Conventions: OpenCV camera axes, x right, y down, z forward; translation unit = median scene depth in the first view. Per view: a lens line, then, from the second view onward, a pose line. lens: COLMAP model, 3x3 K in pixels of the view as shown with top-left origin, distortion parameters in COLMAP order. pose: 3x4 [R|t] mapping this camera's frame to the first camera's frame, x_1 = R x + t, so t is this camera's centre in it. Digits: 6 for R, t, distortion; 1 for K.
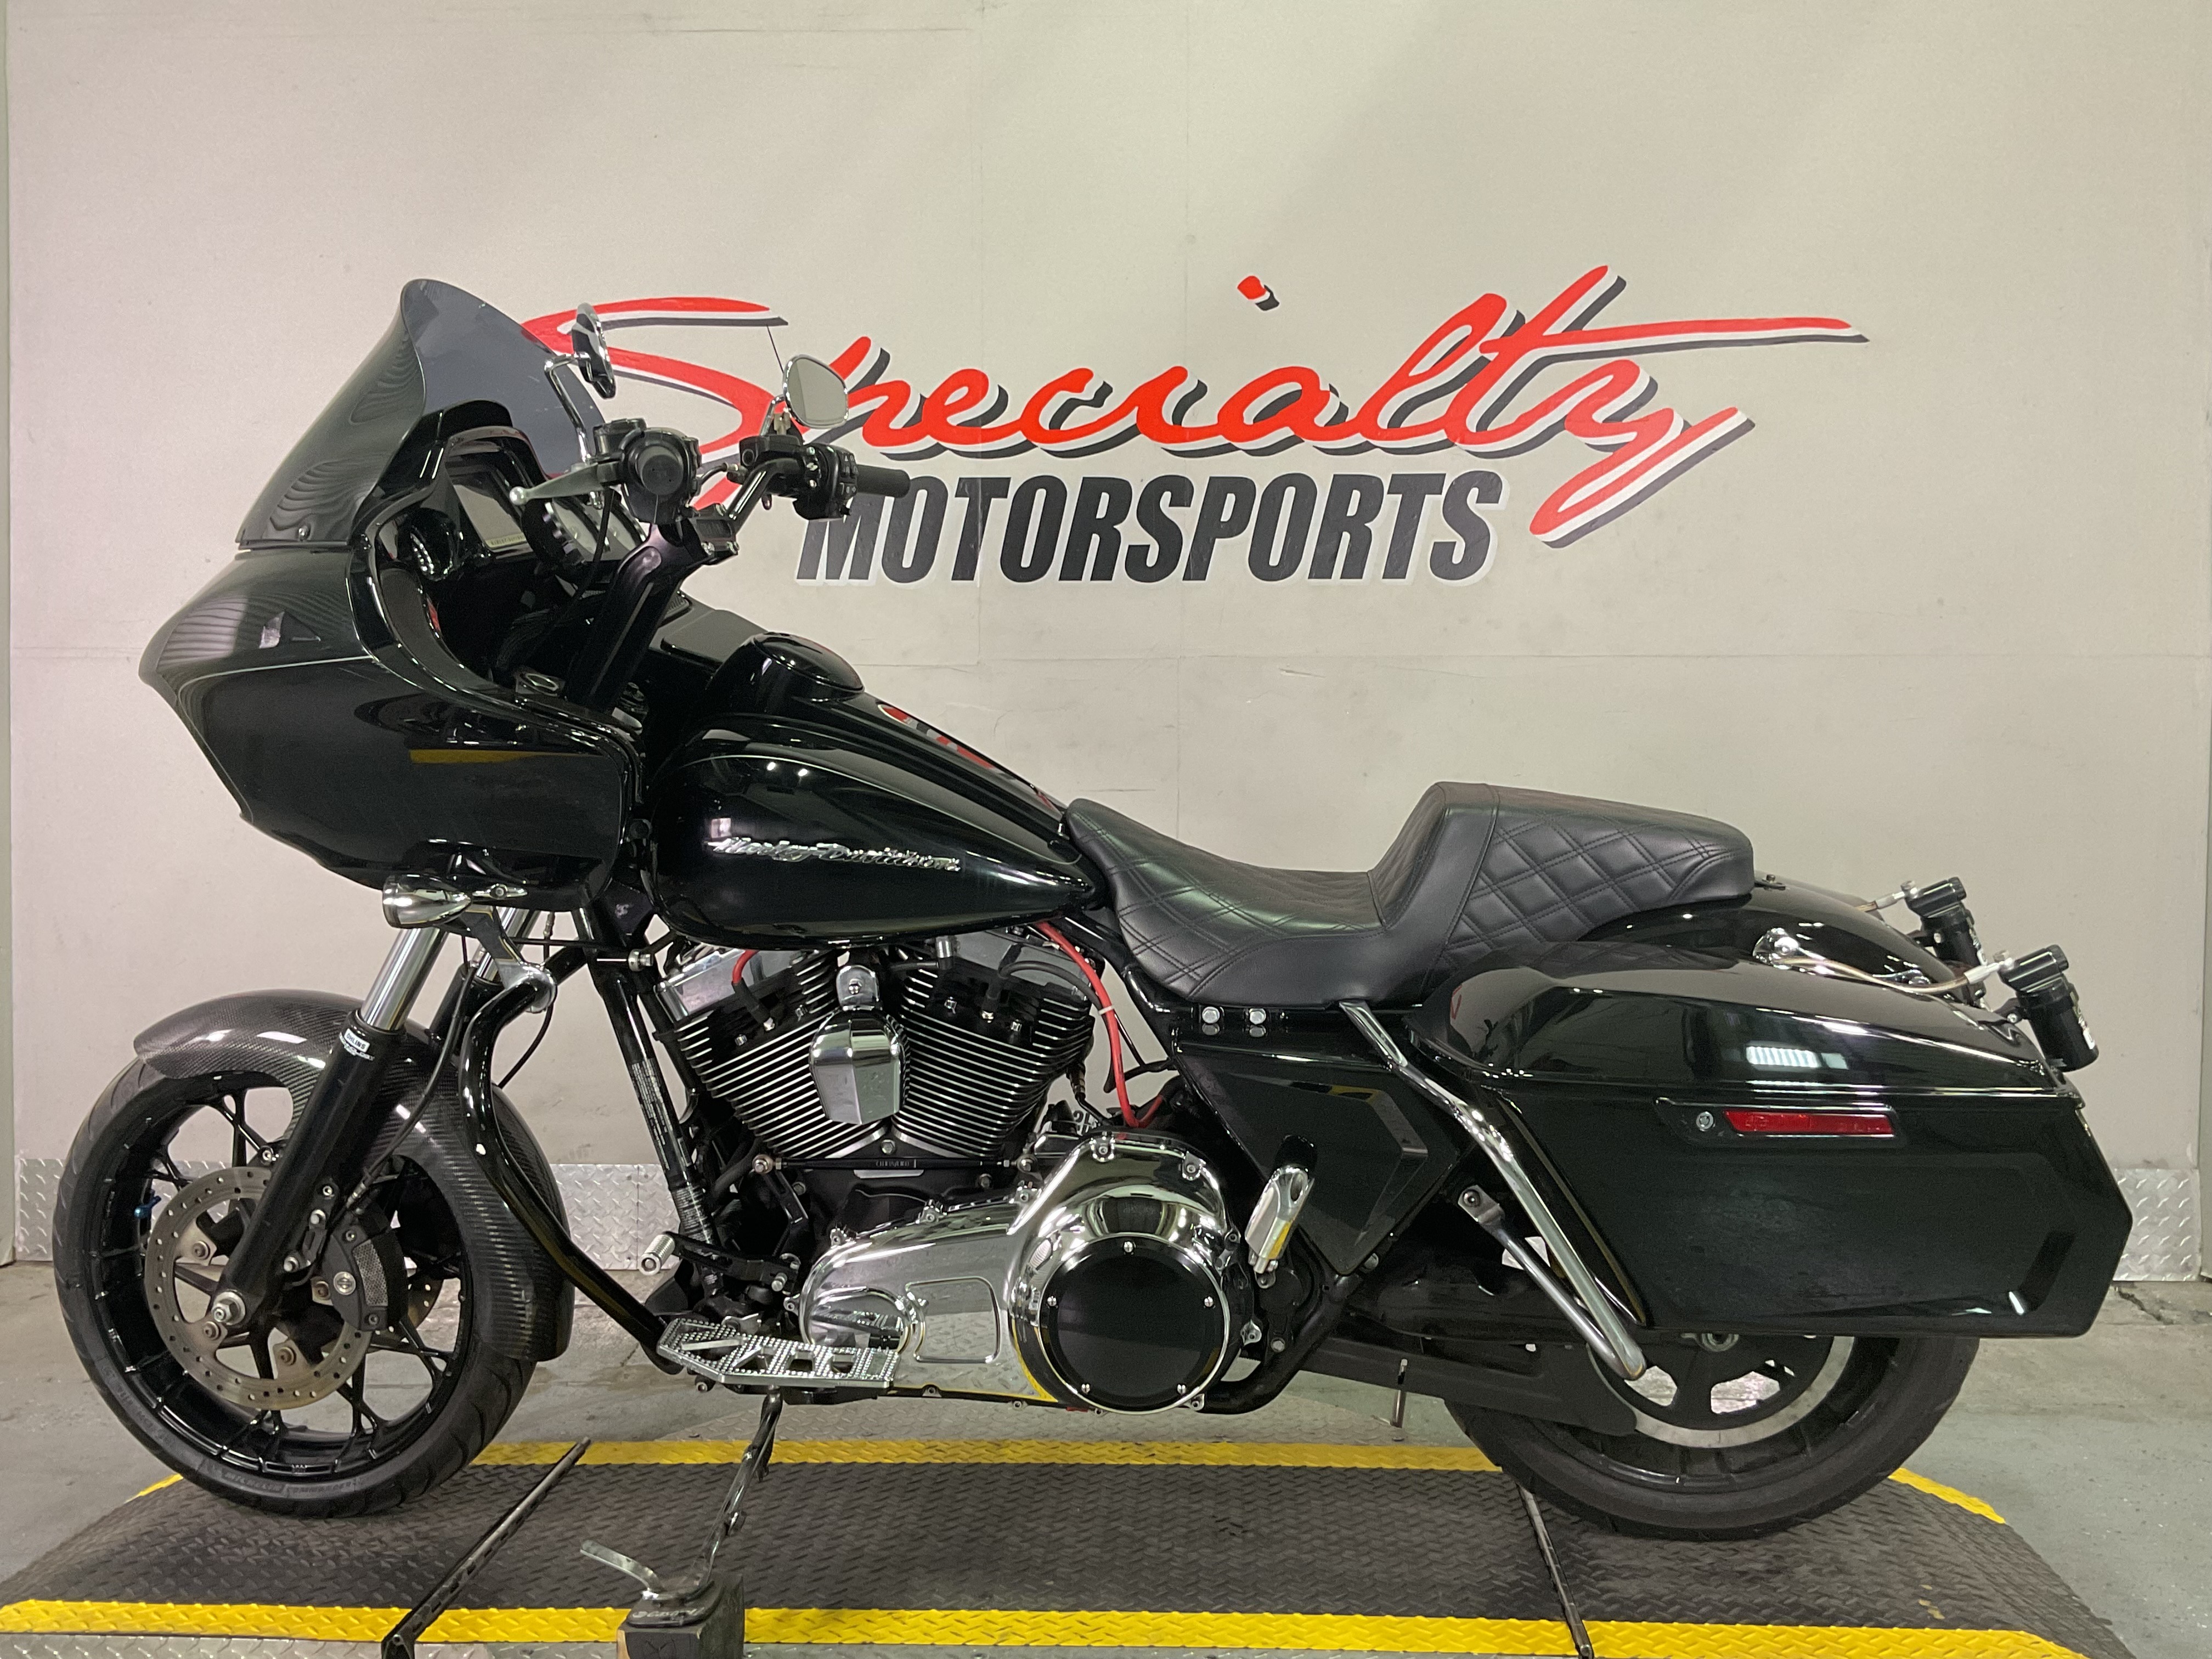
lens RADIAL K [[2074.2, 0, 1097.8], [0, 2074.2, 830.8], [0, 0, 1]] dist [0.030703, 0.000000]
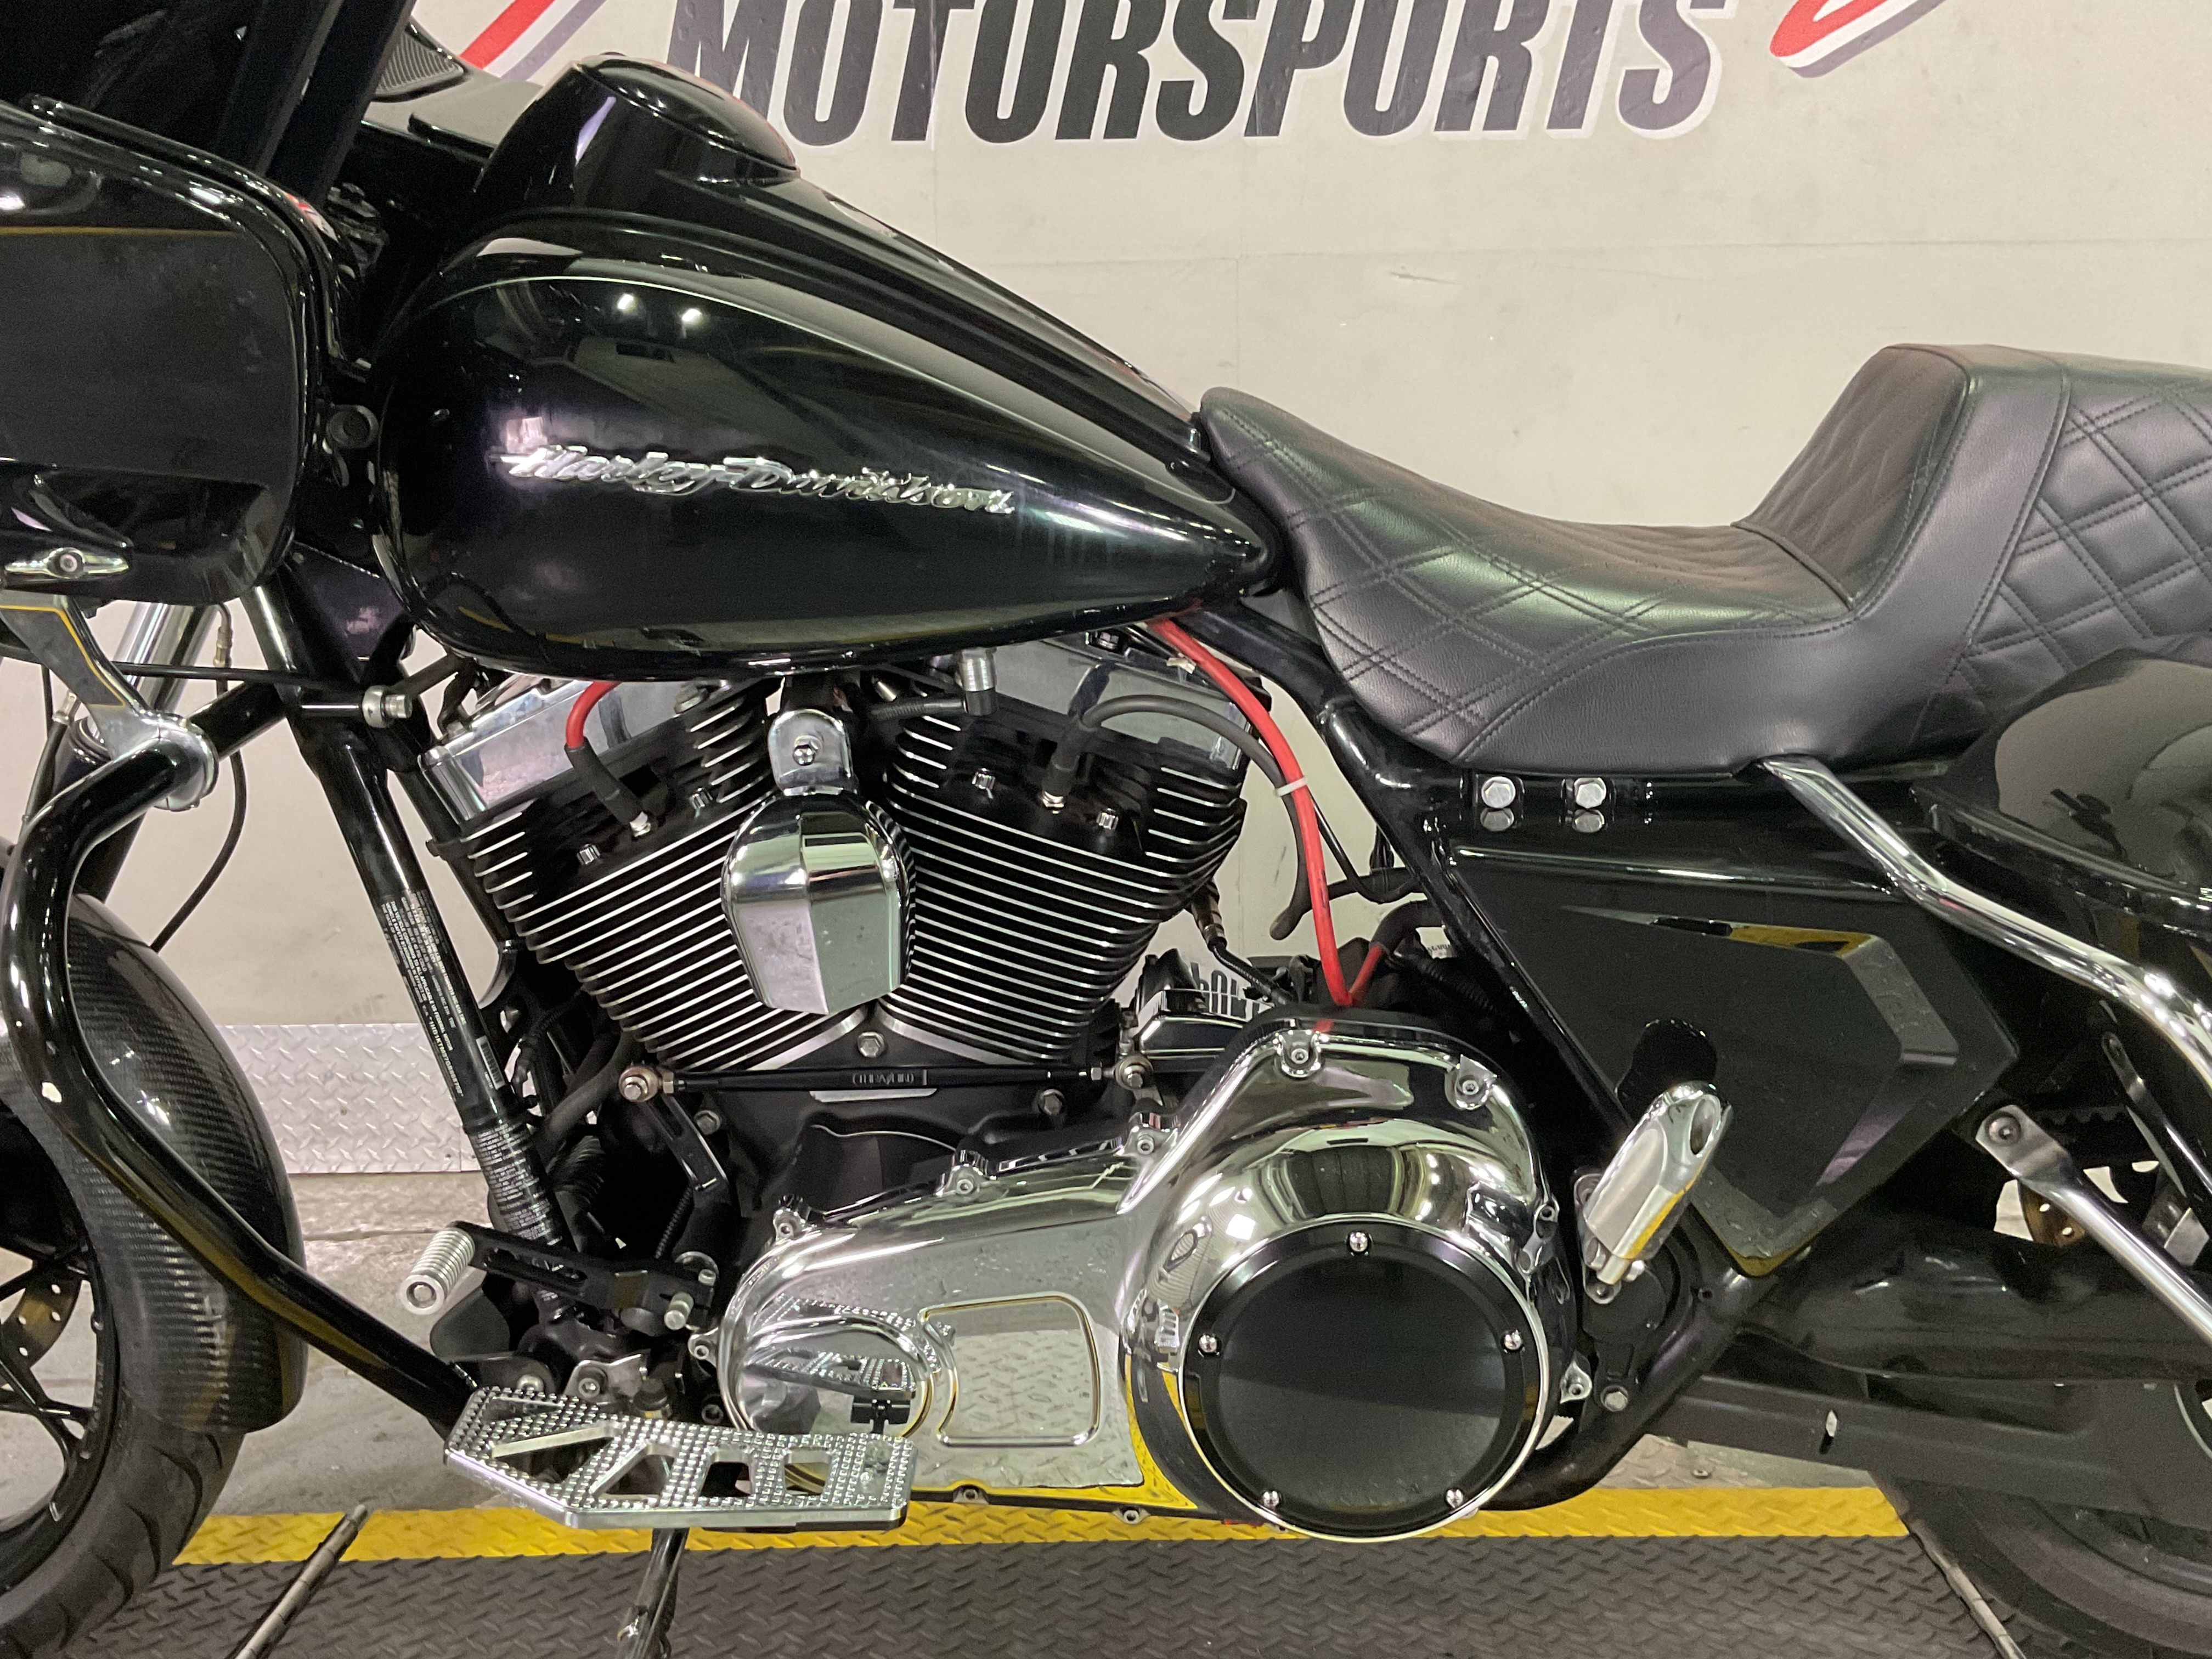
lens RADIAL K [[2319.0, 0, 1108.1], [0, 2319.0, 864.5], [0, 0, 1]] dist [0.053621, 0.000000]
pose [[0.998907, -0.019943, 0.042281, -0.065675], [0.014811, 0.992854, 0.118410, 0.035494], [-0.044341, -0.117654, 0.992064, 0.412548]]
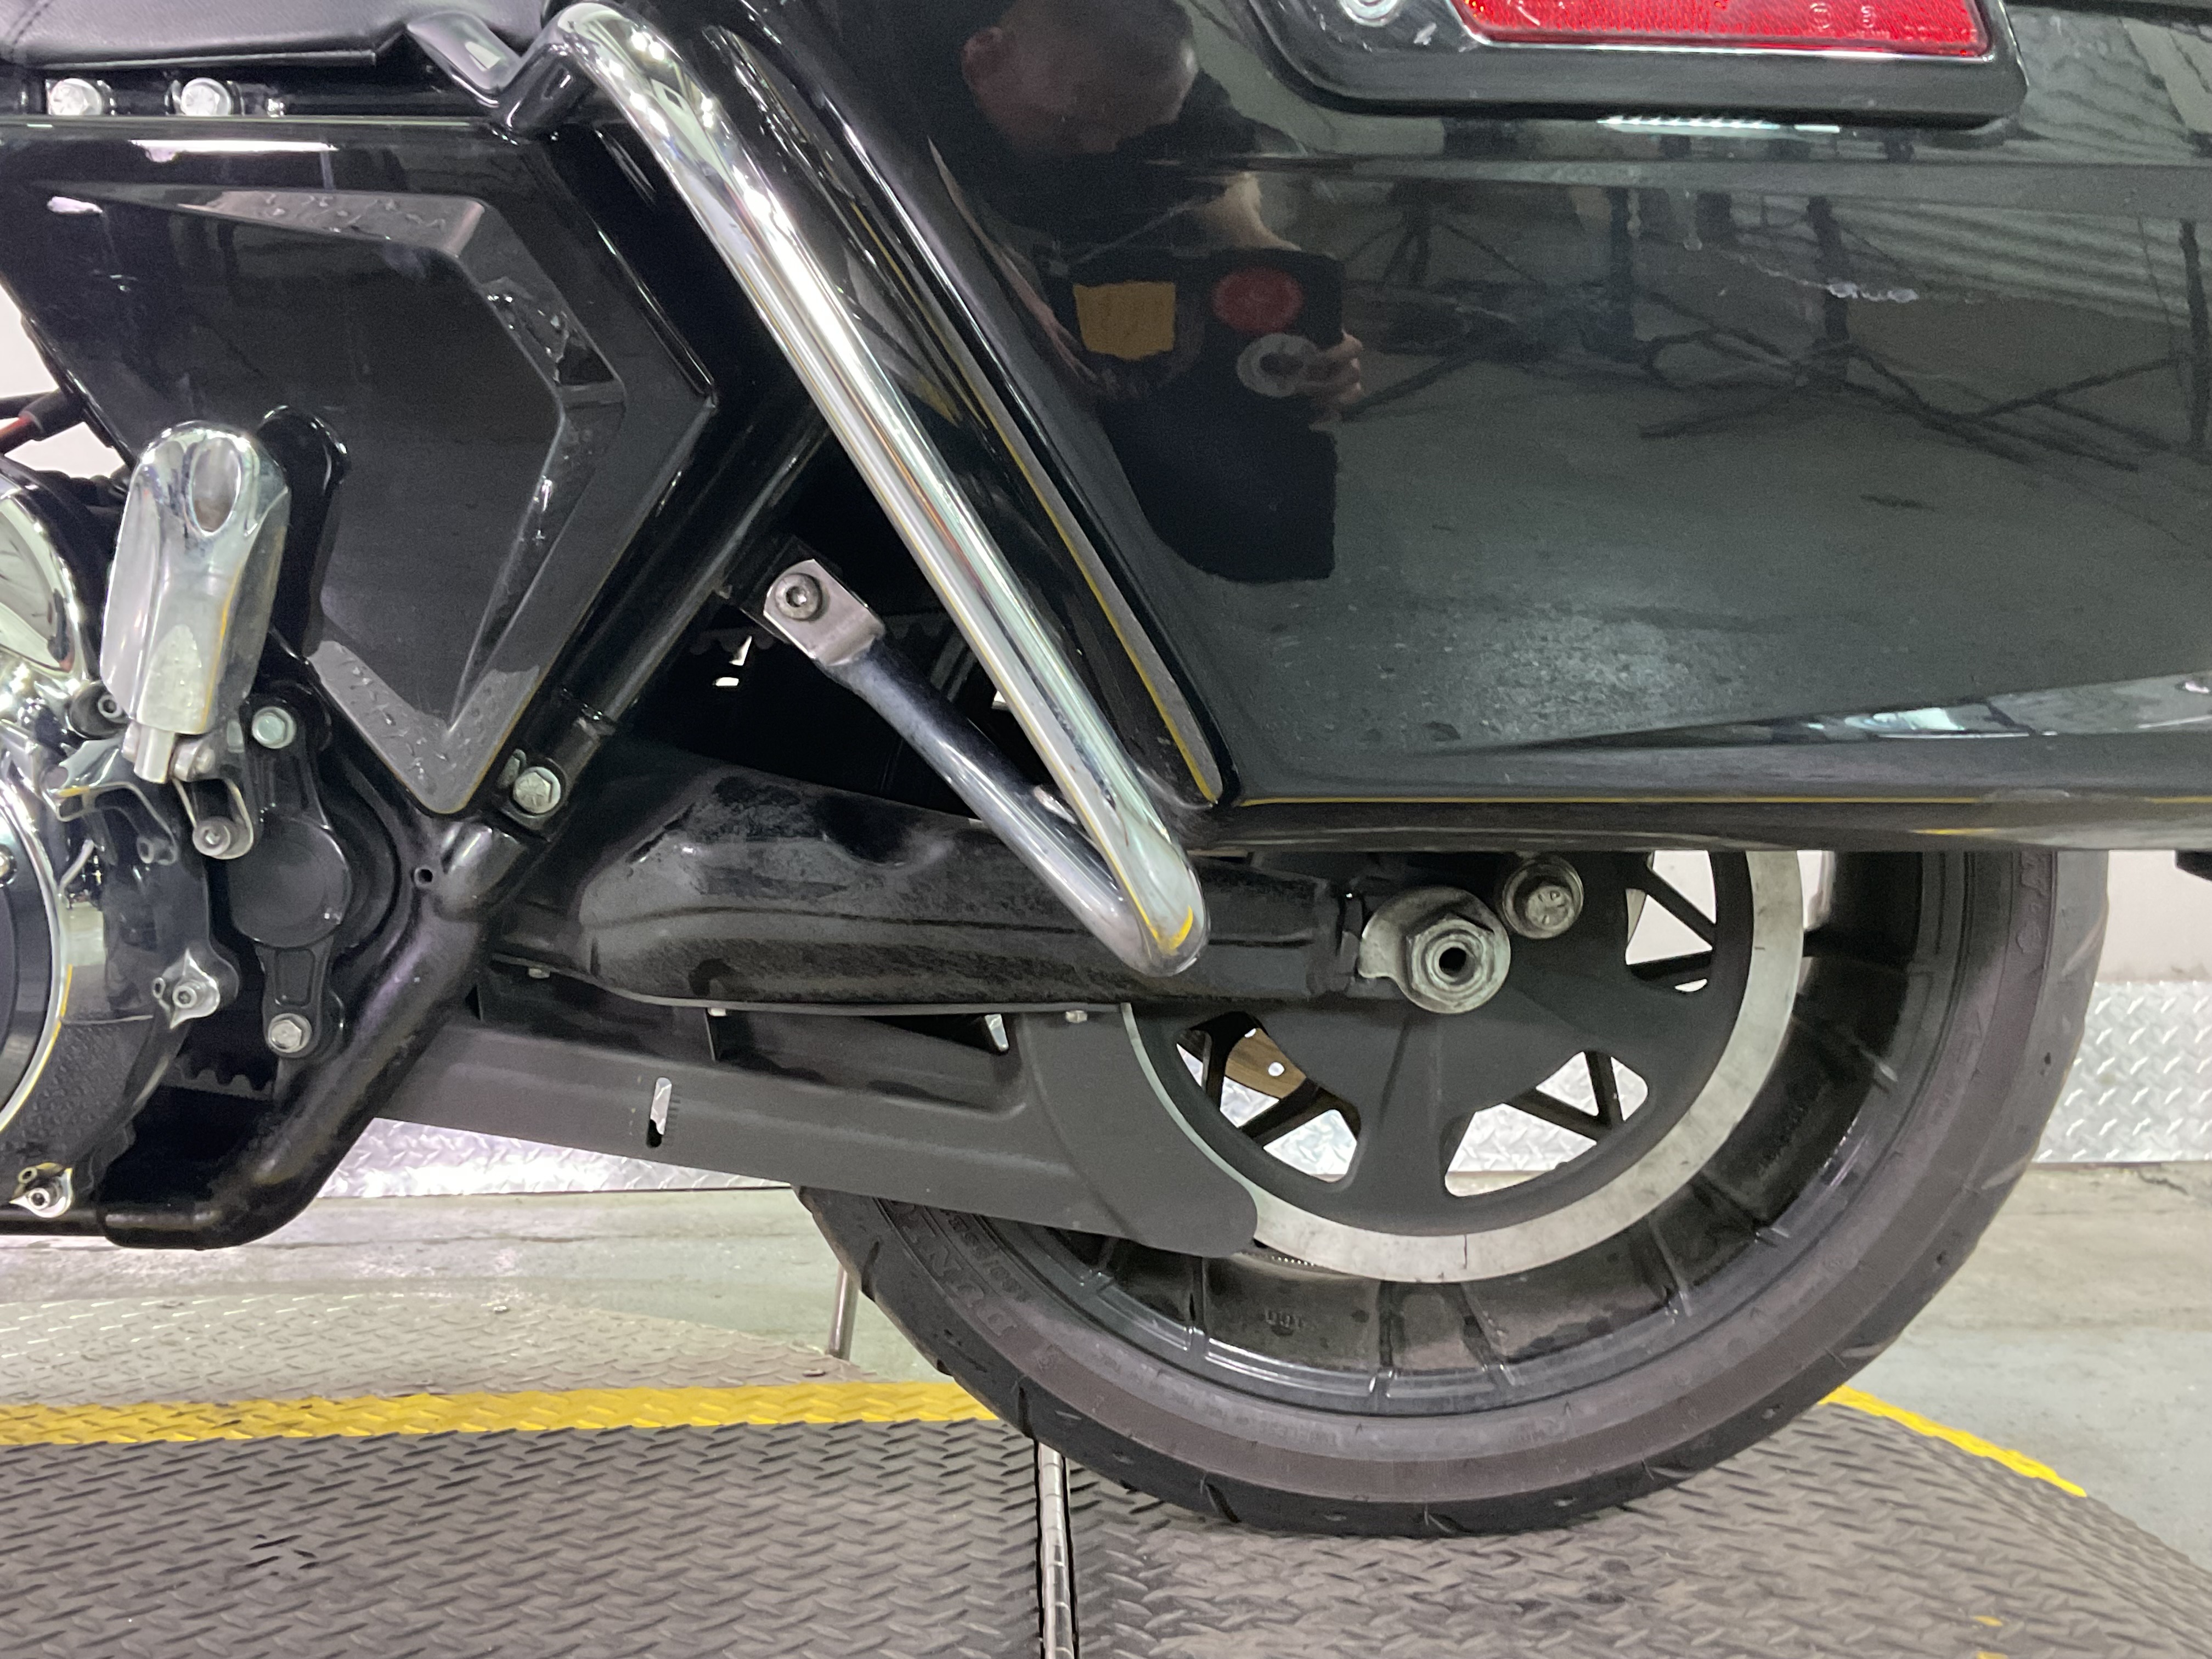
lens RADIAL K [[2319.0, 0, 1078.2], [0, 2319.0, 795.9], [0, 0, 1]] dist [0.053621, 0.000000]
pose [[0.995289, -0.003381, 0.096890, 0.180694], [0.006740, 0.999387, -0.034365, 0.215918], [-0.096715, 0.034856, 0.994702, 0.560175]]
